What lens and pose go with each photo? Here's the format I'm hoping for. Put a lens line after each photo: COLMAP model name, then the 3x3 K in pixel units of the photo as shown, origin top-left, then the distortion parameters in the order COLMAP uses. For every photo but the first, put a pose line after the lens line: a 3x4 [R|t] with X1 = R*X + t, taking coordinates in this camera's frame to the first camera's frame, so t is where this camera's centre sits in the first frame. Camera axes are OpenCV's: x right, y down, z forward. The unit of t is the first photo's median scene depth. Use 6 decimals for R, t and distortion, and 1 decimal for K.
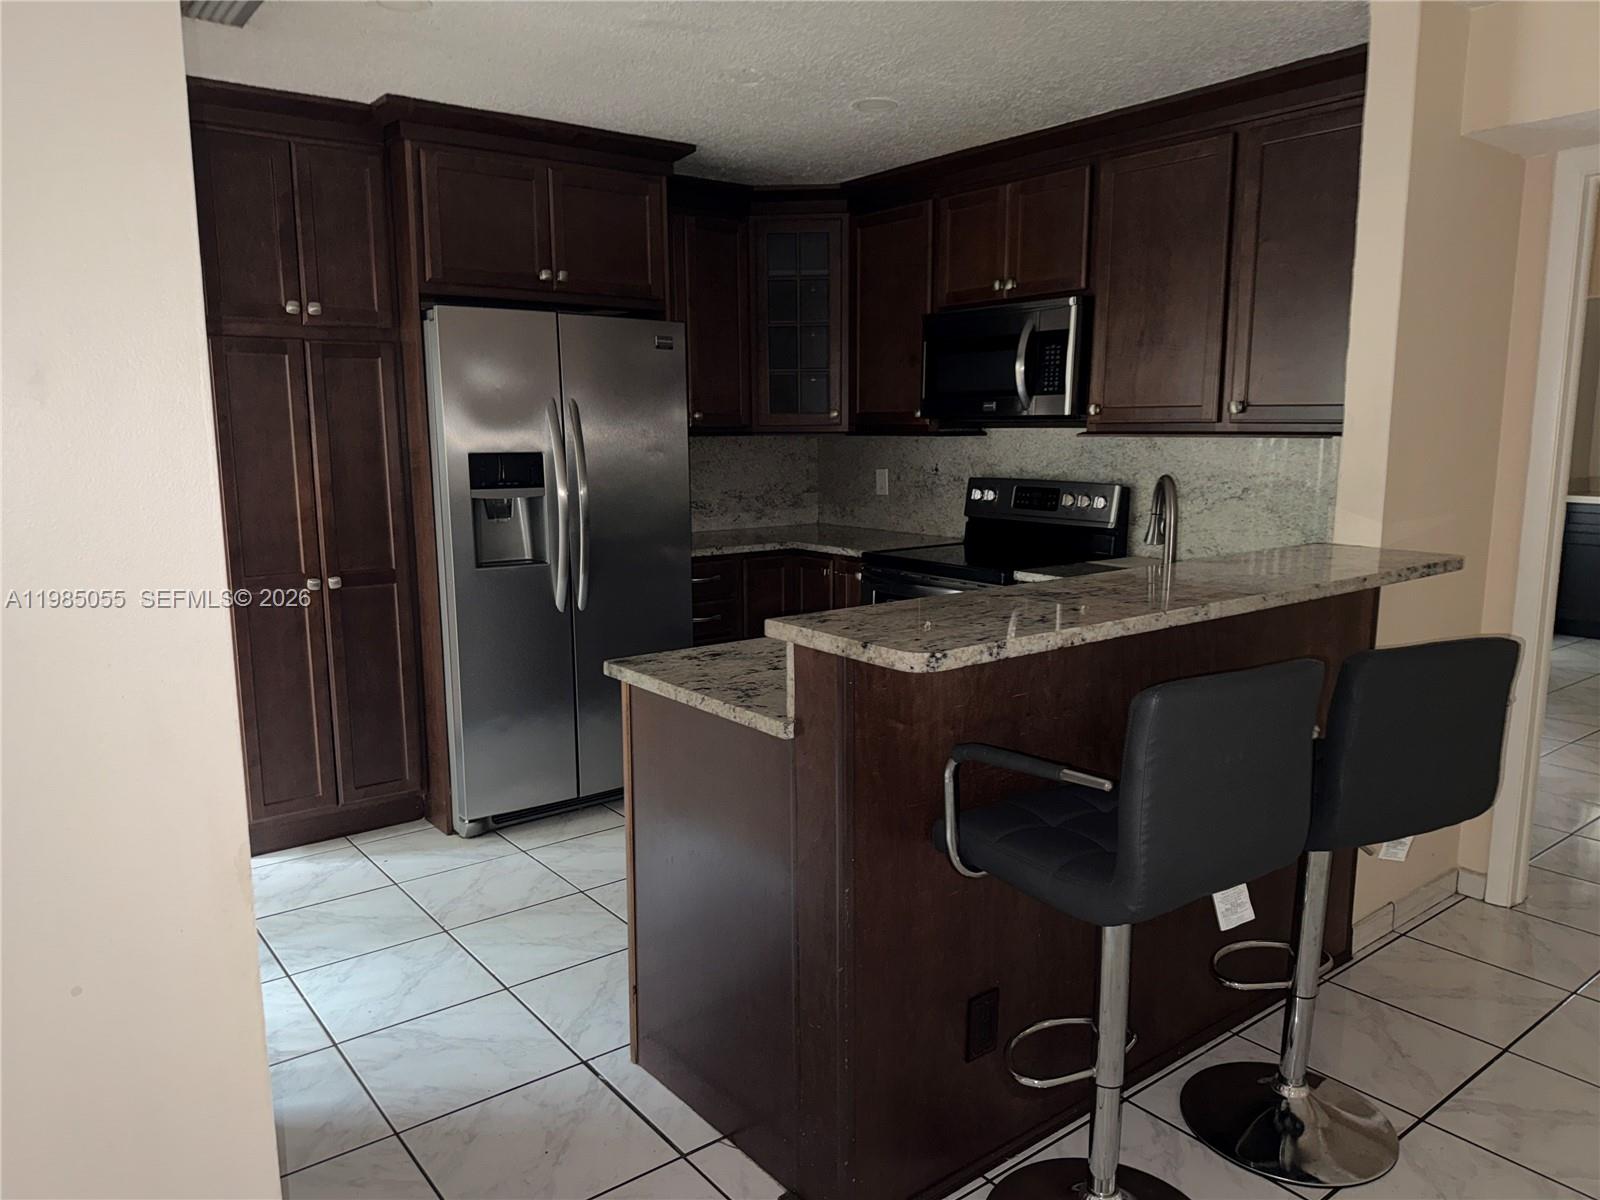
lens RADIAL K [[1137.2, 0, 830.6], [0, 1137.2, 587.5], [0, 0, 1]] dist [0.057159, -0.064787]
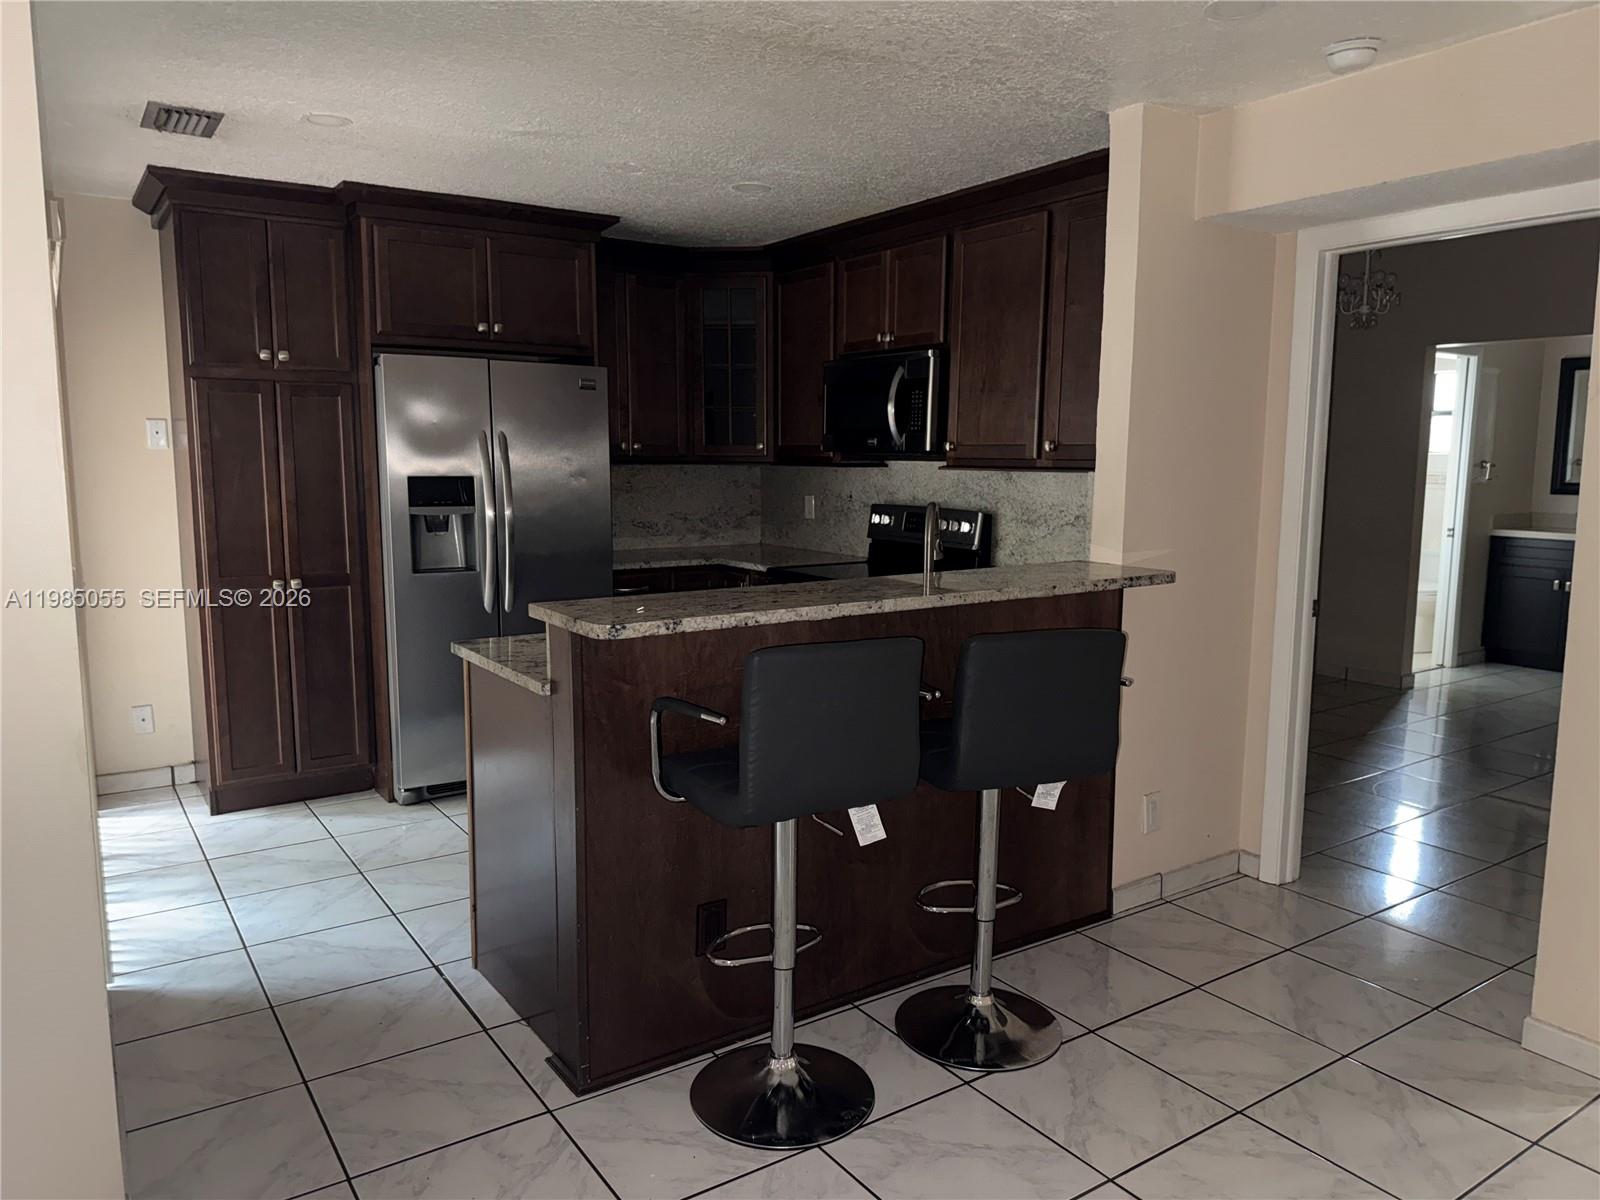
lens RADIAL K [[1137.2, 0, 830.7], [0, 1137.2, 583.1], [0, 0, 1]] dist [0.057159, -0.064787]
pose [[0.997938, 0.017572, -0.061733, 0.207656], [-0.019398, 0.999388, -0.029105, 0.020237], [0.061184, 0.030243, 0.997668, -0.165385]]
